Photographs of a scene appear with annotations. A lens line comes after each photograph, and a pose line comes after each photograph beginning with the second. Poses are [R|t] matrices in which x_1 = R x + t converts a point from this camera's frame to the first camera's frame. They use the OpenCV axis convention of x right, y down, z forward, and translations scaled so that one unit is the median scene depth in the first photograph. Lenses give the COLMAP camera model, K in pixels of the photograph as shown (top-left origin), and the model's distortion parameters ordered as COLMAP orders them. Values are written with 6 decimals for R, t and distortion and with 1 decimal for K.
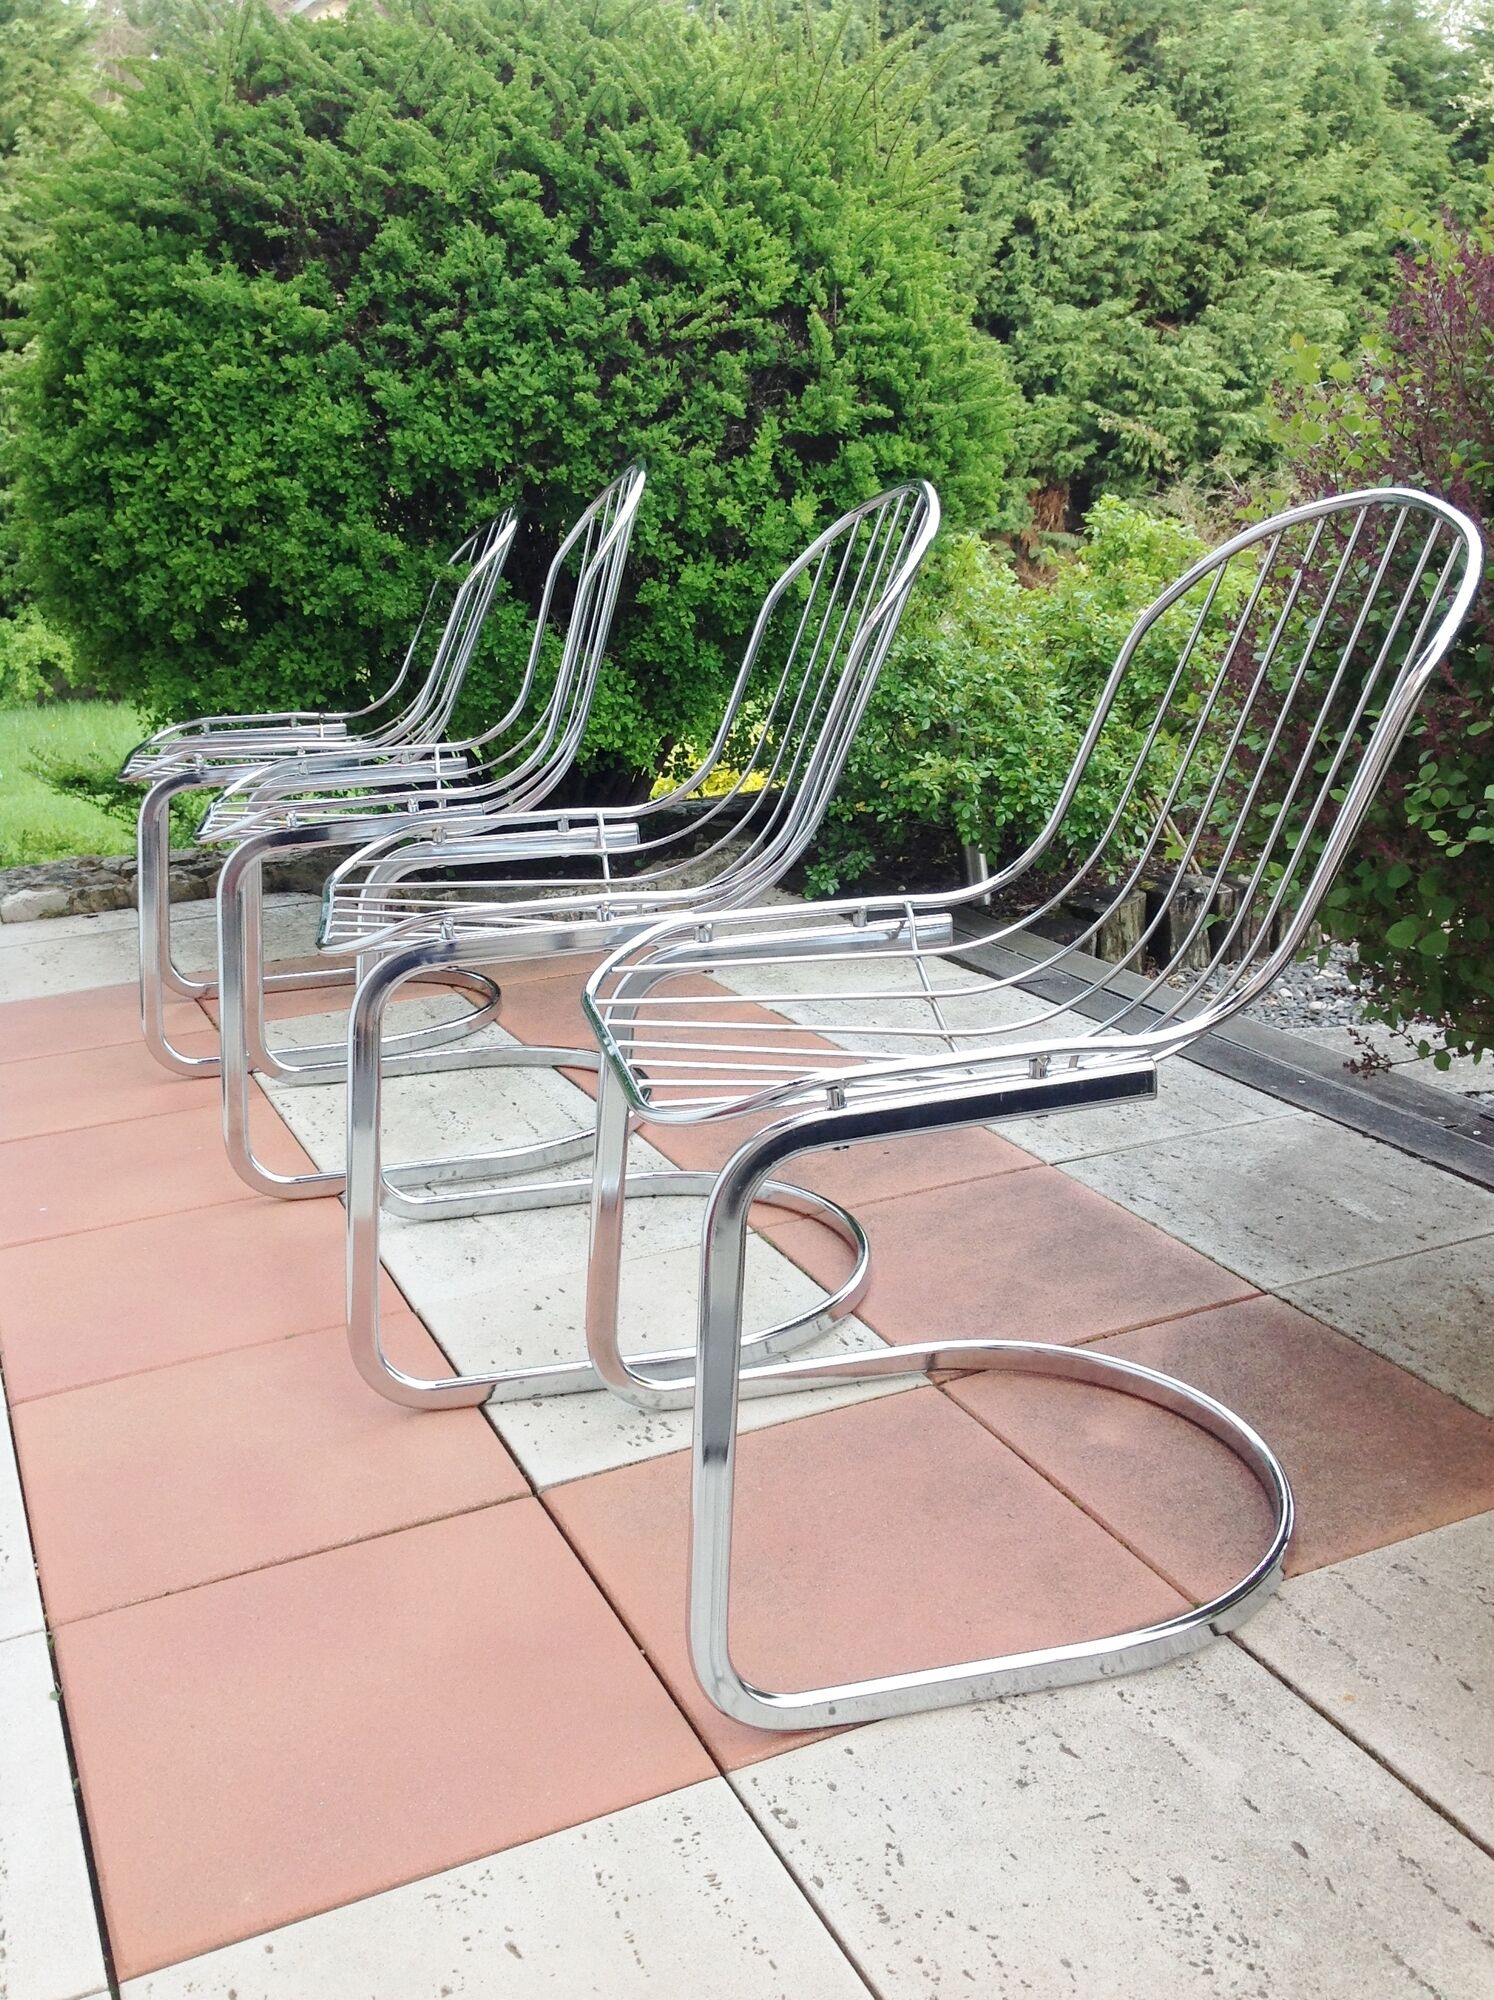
lens RADIAL K [[1869.2, 0, 747.4], [0, 1869.2, 1005.8], [0, 0, 1]] dist [0.016216, 0.000000]
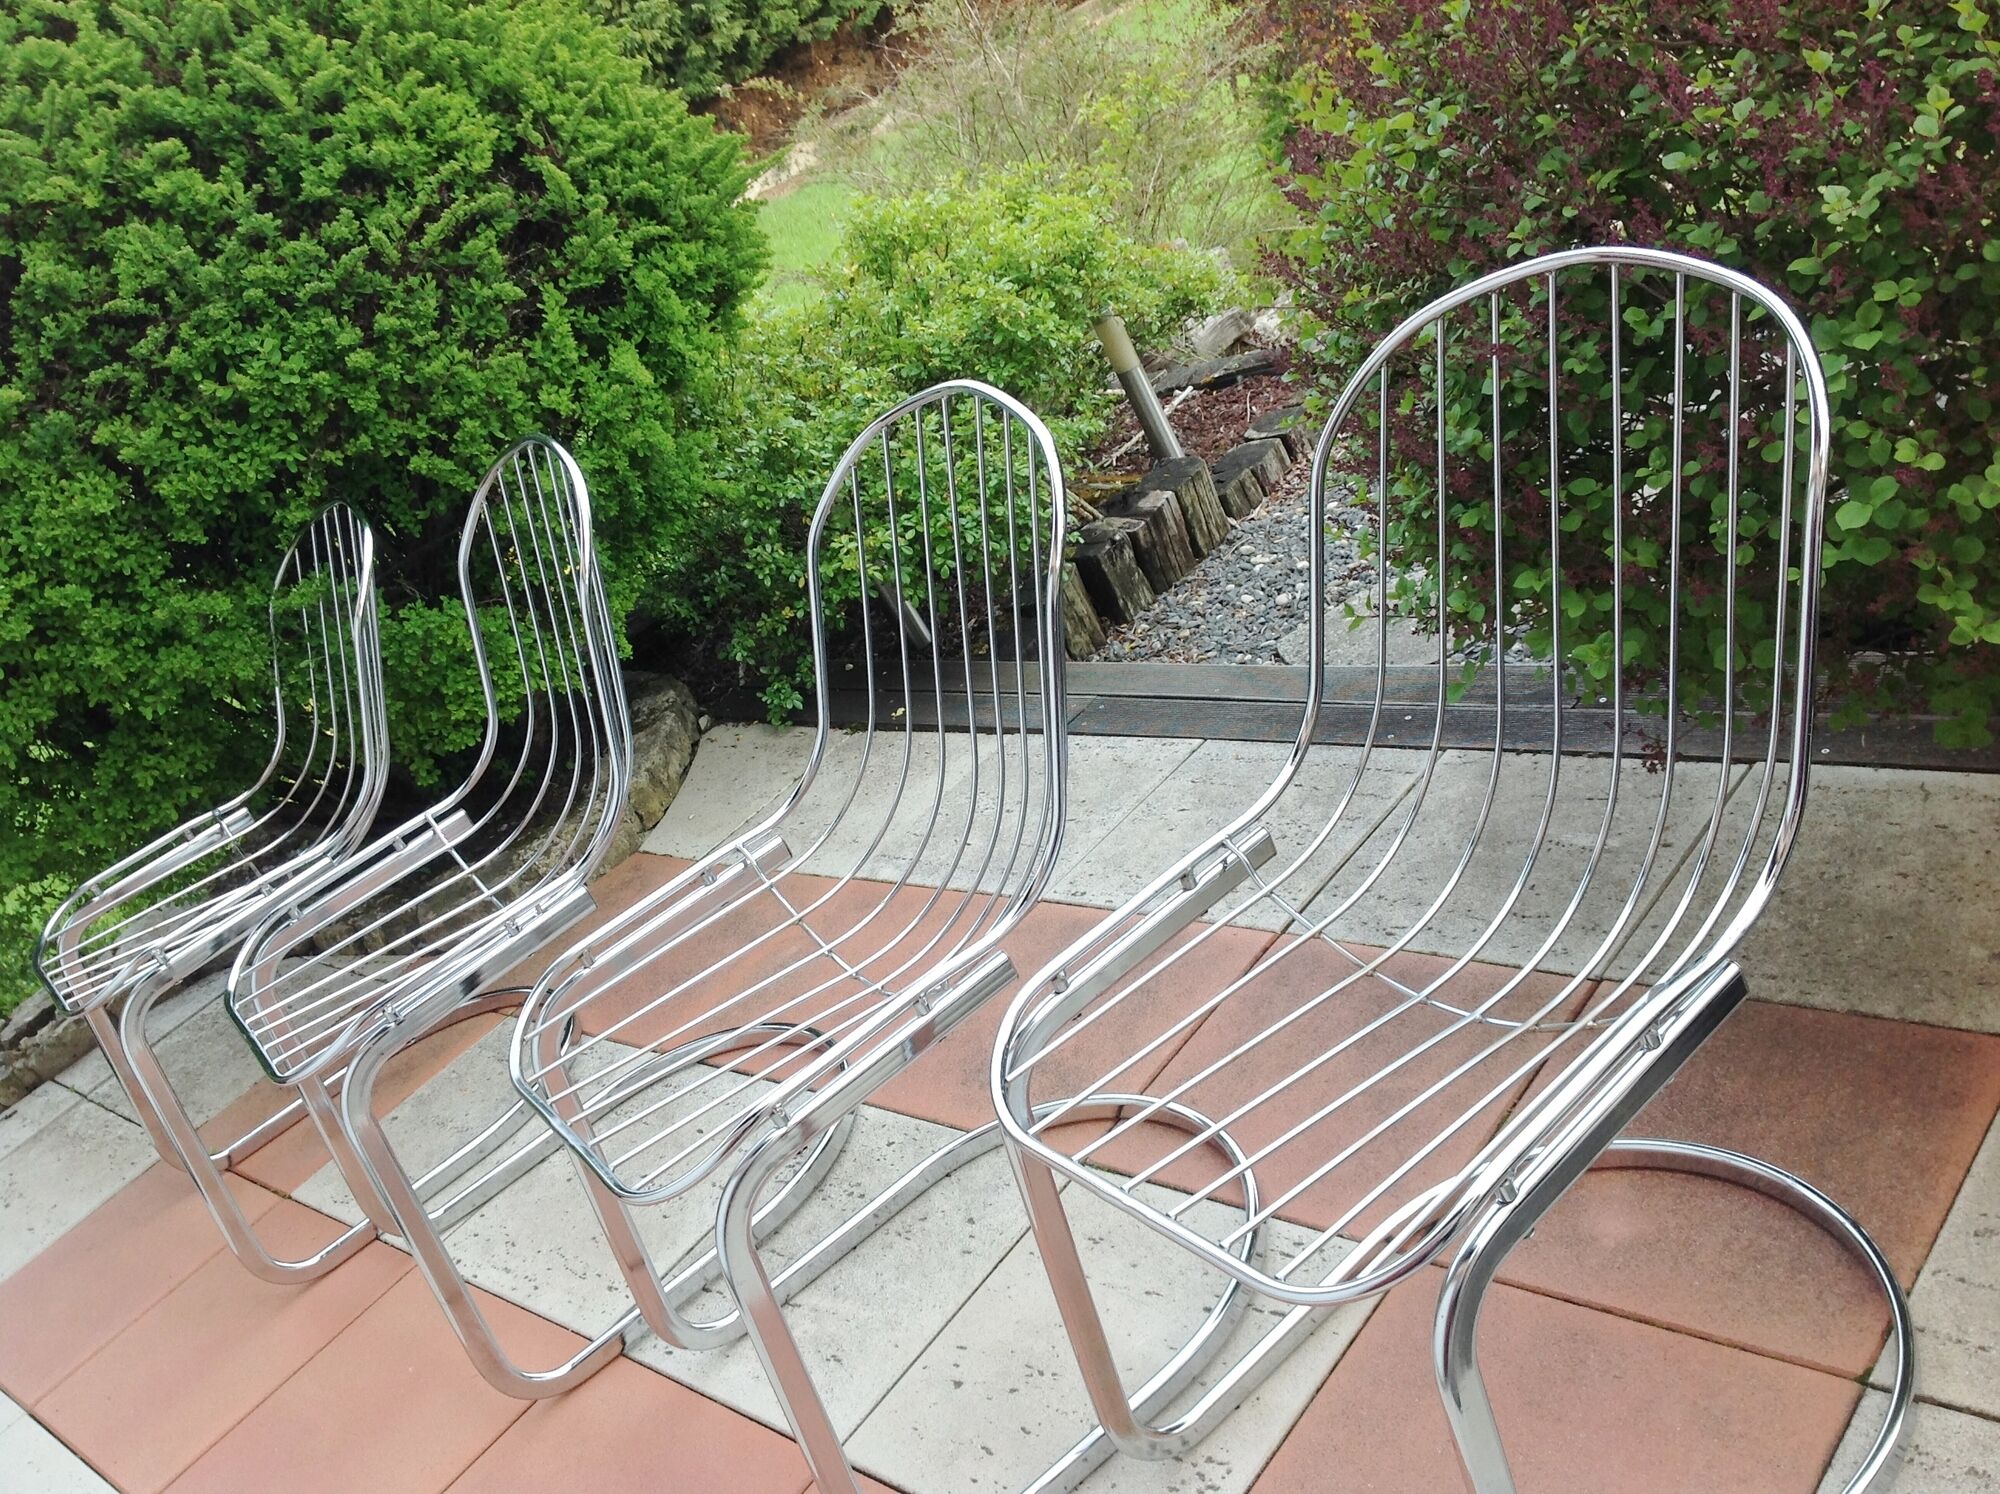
lens RADIAL K [[1869.2, 0, 1007.9], [0, 1869.2, 739.3], [0, 0, 1]] dist [0.016216, 0.000000]
pose [[0.860491, -0.452796, 0.233520, -0.106711], [0.433940, 0.891555, 0.129714, -0.144237], [-0.266930, -0.010283, 0.963661, 0.079206]]
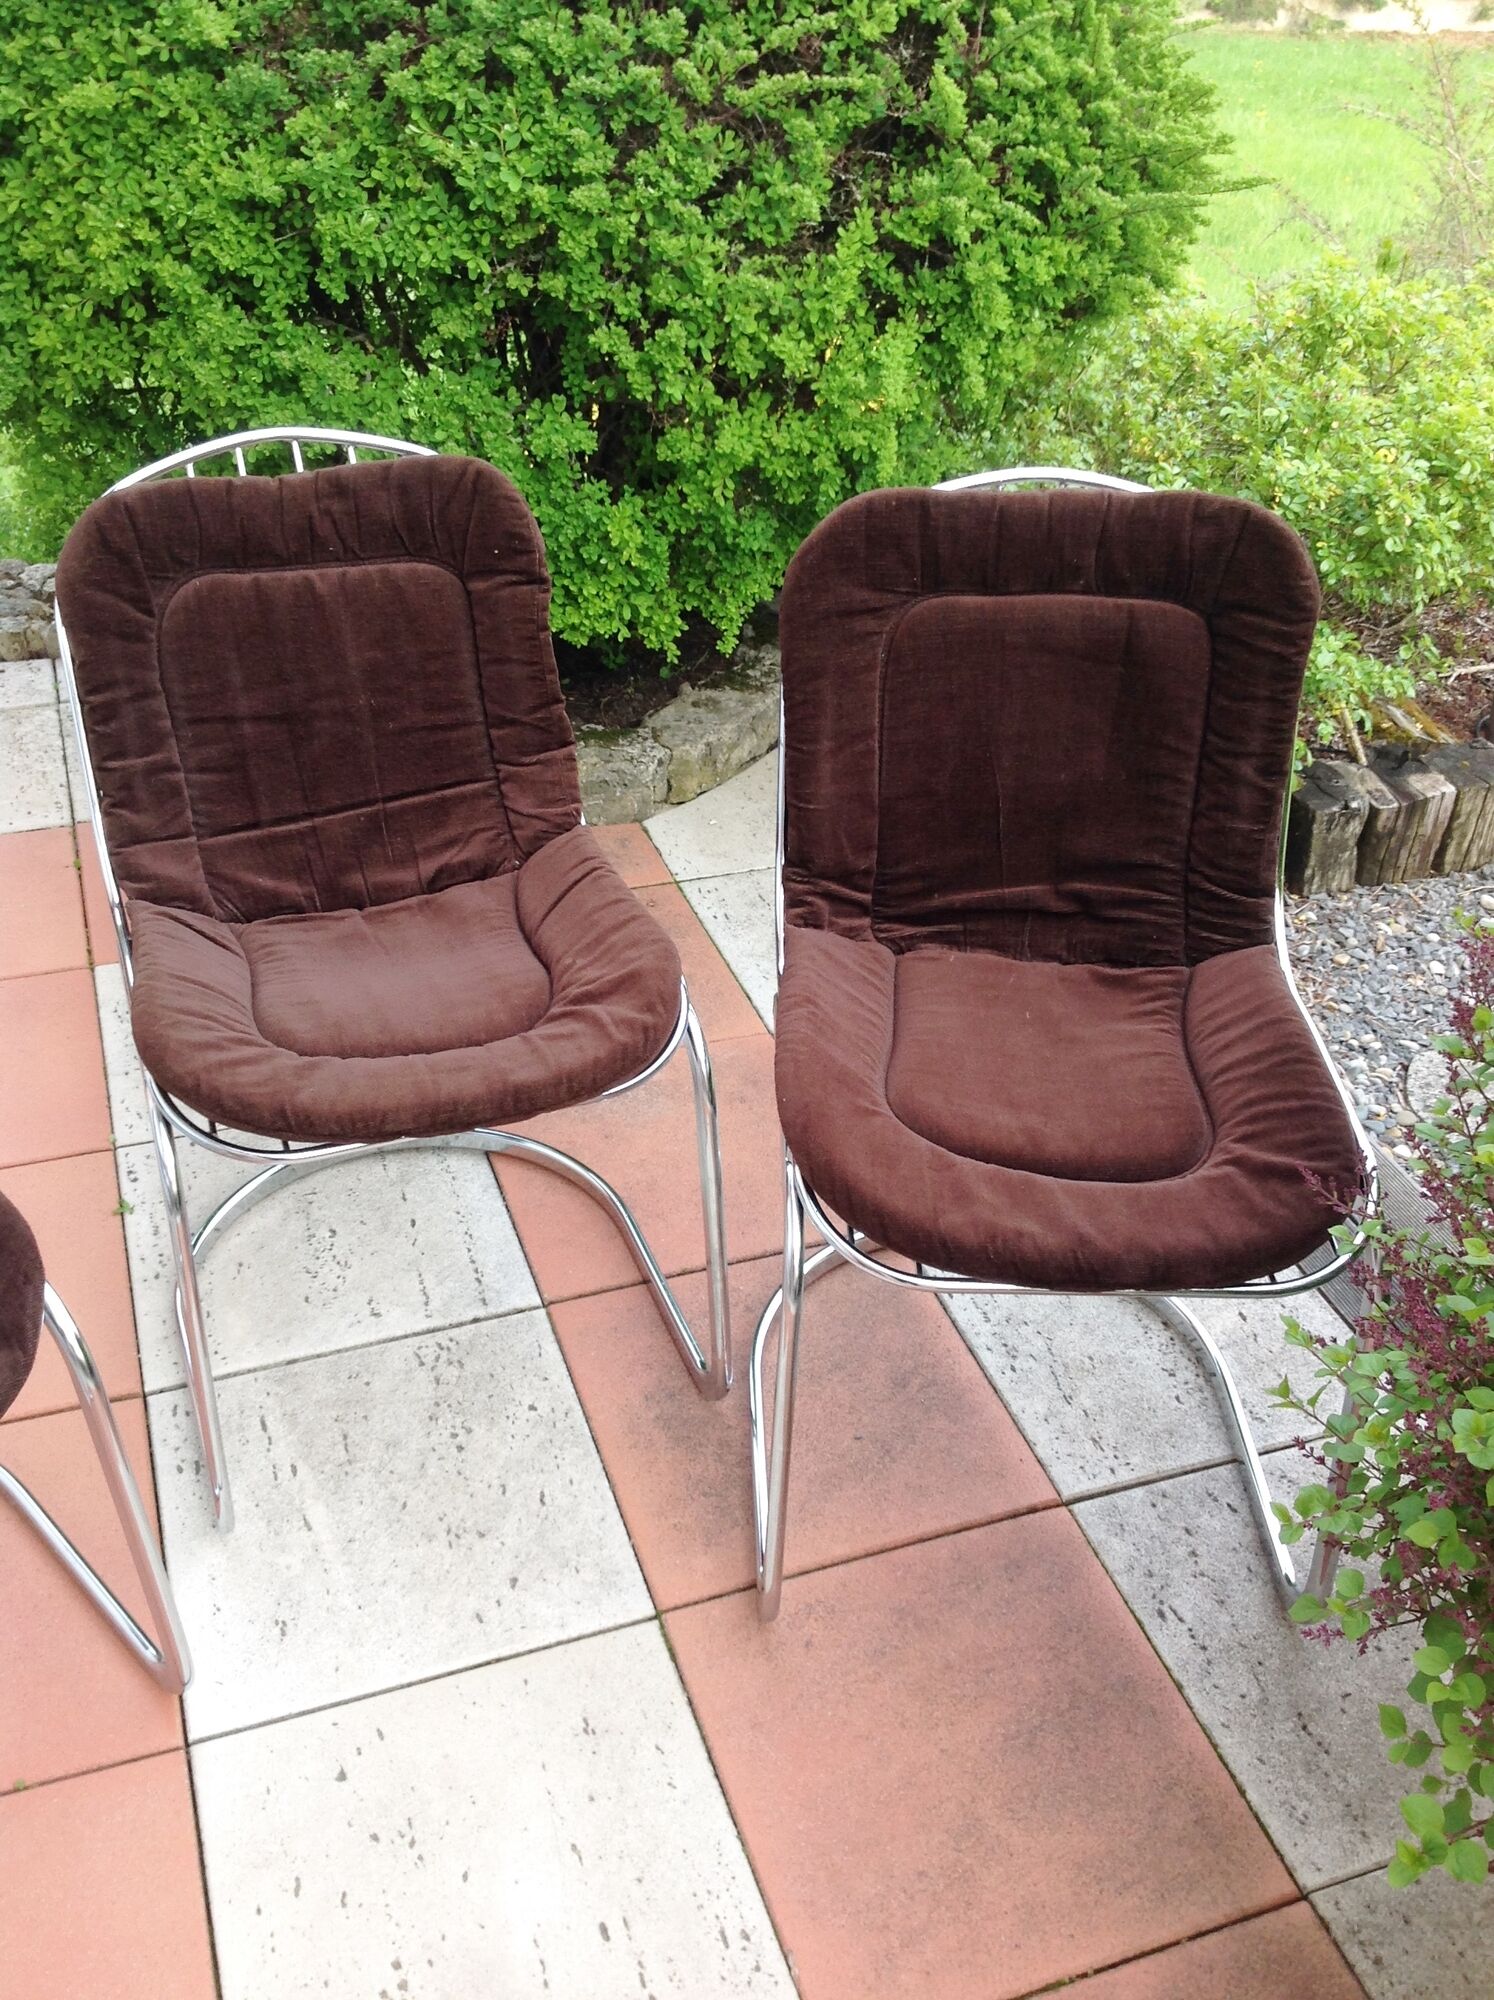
lens RADIAL K [[1869.2, 0, 752.1], [0, 1869.2, 987.1], [0, 0, 1]] dist [0.016216, 0.000000]
pose [[0.993096, 0.111550, -0.036301, 0.029718], [-0.094722, 0.945082, 0.312806, -0.260588], [0.069201, -0.307208, 0.949123, 0.246255]]
